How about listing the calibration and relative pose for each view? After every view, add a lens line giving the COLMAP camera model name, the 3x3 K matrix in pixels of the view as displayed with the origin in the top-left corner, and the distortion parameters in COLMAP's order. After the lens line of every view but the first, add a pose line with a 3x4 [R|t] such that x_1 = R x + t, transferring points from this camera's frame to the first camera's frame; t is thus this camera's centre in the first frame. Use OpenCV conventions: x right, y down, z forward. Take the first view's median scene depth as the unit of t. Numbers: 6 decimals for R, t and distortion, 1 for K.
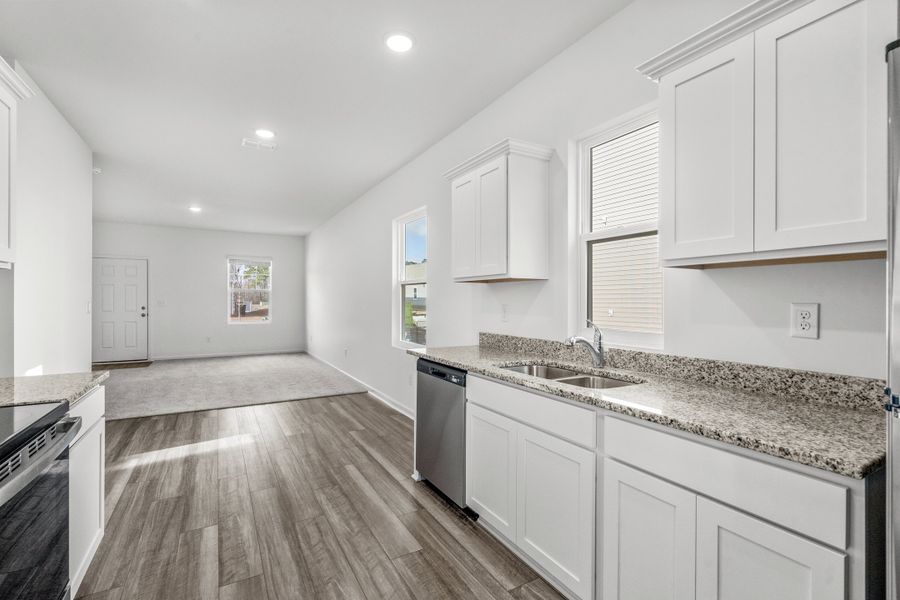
lens RADIAL K [[409.5, 0, 446.4], [0, 409.5, 299.1], [0, 0, 1]] dist [-0.013124, 0.000531]
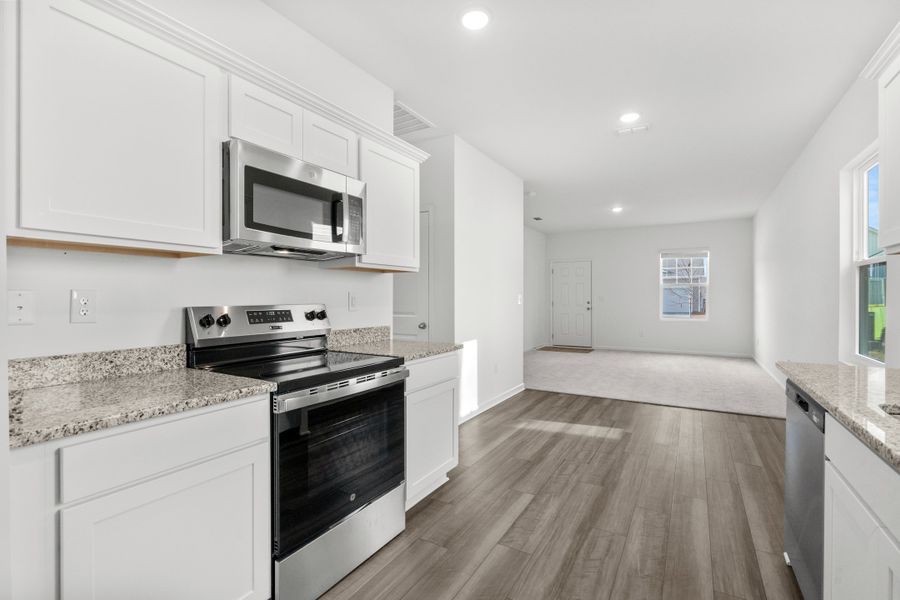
lens RADIAL K [[409.5, 0, 443.9], [0, 409.5, 300.5], [0, 0, 1]] dist [-0.013124, 0.000531]
pose [[0.481919, 0.004854, -0.876202, 0.233299], [0.003127, 0.999969, 0.007260, 0.016106], [0.876210, -0.006238, 0.481889, 0.211917]]
